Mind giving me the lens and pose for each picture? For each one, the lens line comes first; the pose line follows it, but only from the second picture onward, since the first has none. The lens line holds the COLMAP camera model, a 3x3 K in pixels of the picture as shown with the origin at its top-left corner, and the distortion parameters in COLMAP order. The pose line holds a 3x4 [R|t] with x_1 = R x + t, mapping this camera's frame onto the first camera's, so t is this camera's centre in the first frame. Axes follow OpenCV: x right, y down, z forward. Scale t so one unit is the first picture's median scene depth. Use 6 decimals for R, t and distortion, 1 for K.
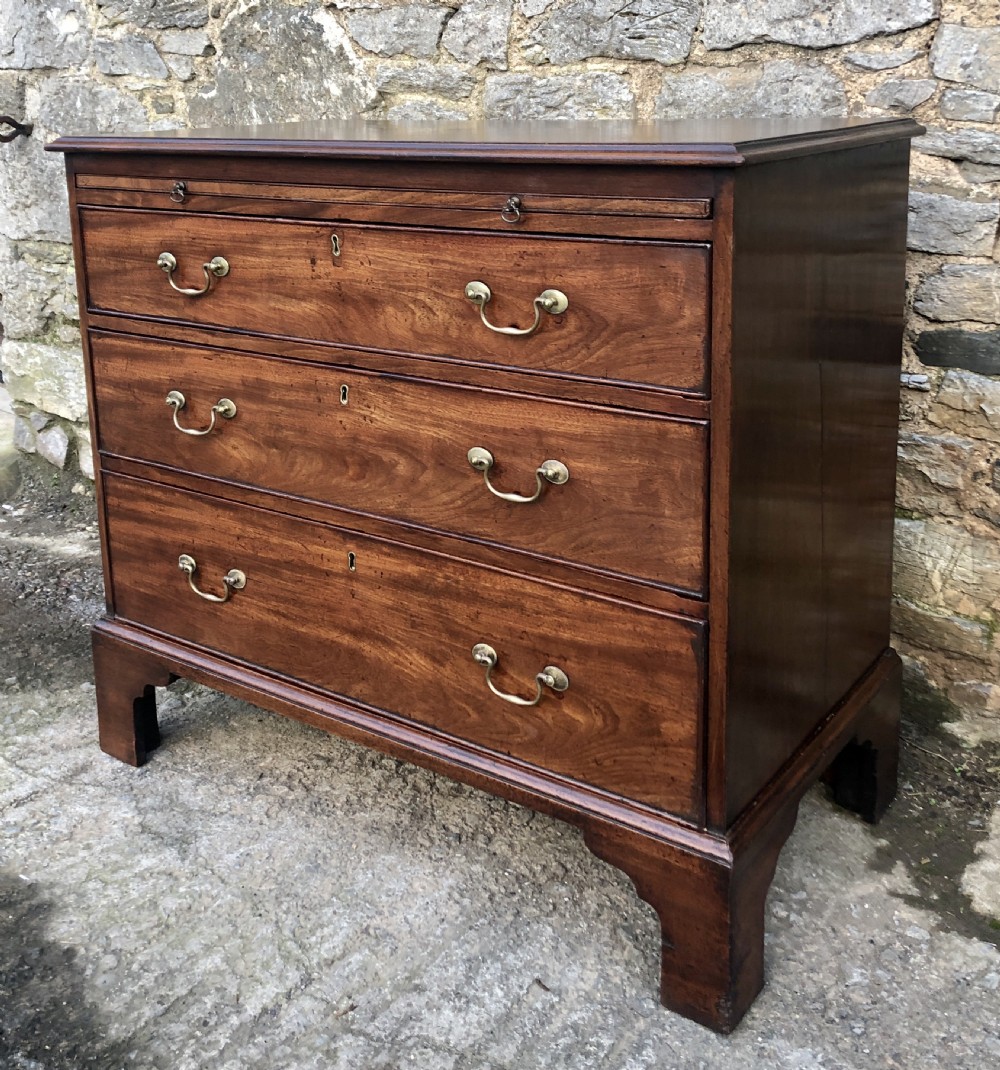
lens RADIAL K [[1232.1, 0, 517.9], [0, 1232.1, 334.9], [0, 0, 1]] dist [0.066749, -0.088223]
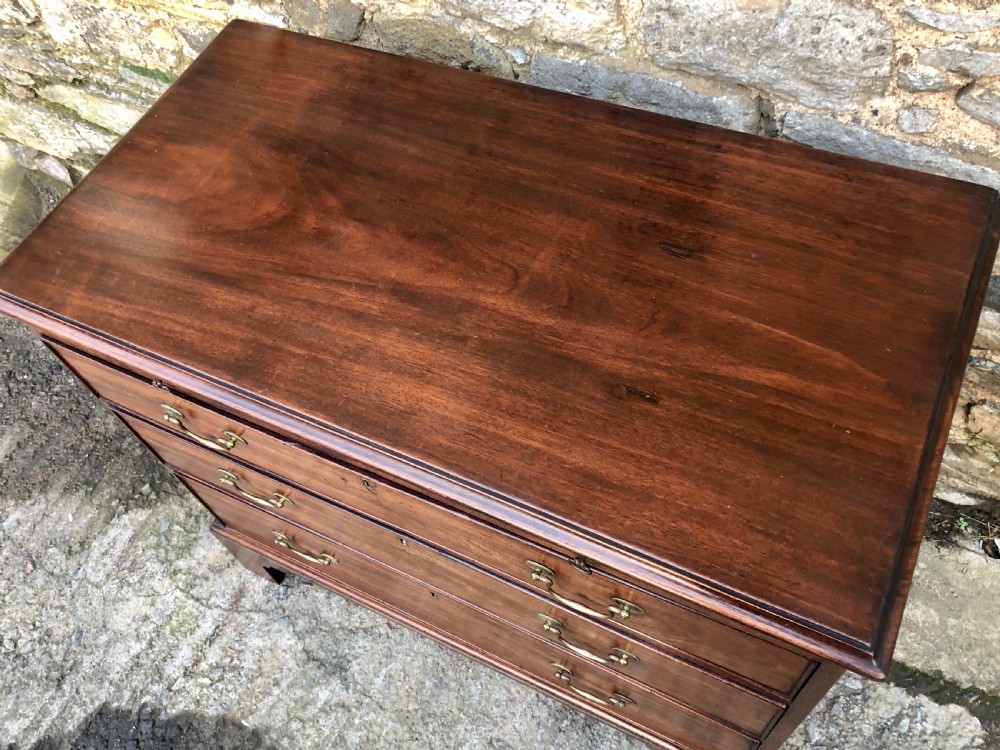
lens RADIAL K [[863.9, 0, 500.0], [0, 863.9, 375.0], [0, 0, 1]] dist [0.003409, 0.007972]
pose [[0.984466, -0.175559, 0.002456, -0.030478], [0.123119, 0.700244, 0.703207, -0.473246], [-0.125174, -0.691981, 0.710981, 0.475256]]
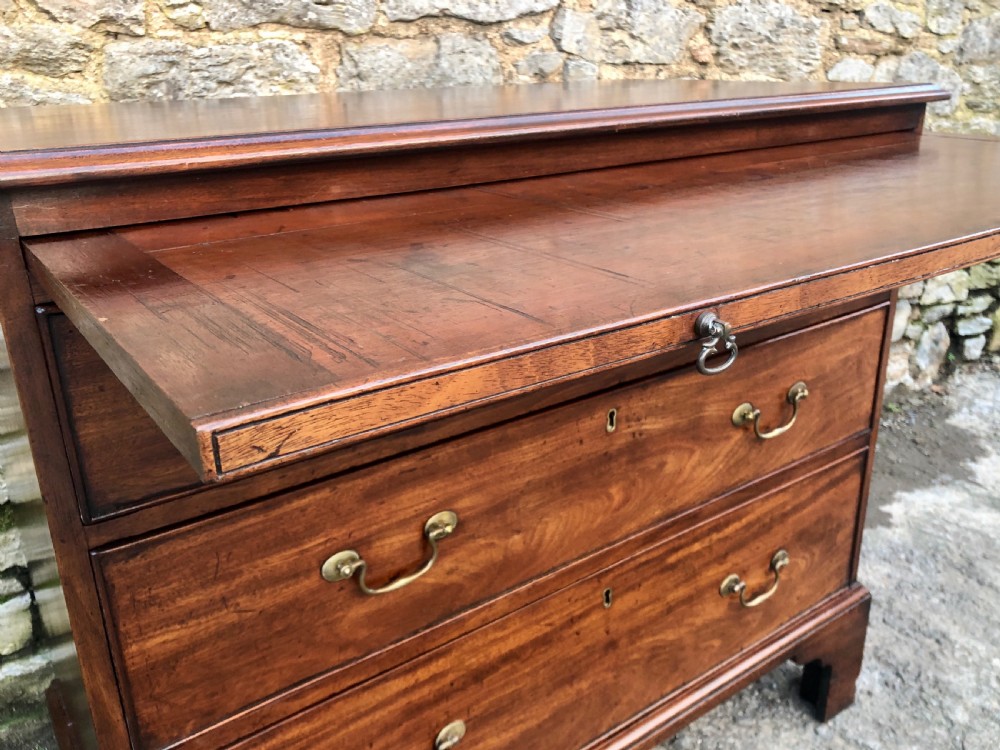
lens RADIAL K [[842.3, 0, 502.0], [0, 842.3, 362.5], [0, 0, 1]] dist [0.004756, 0.008912]
pose [[0.327743, -0.308198, 0.893084, -0.561230], [0.205024, 0.945970, 0.251209, -0.125015], [-0.922253, 0.100771, 0.373223, 0.720087]]
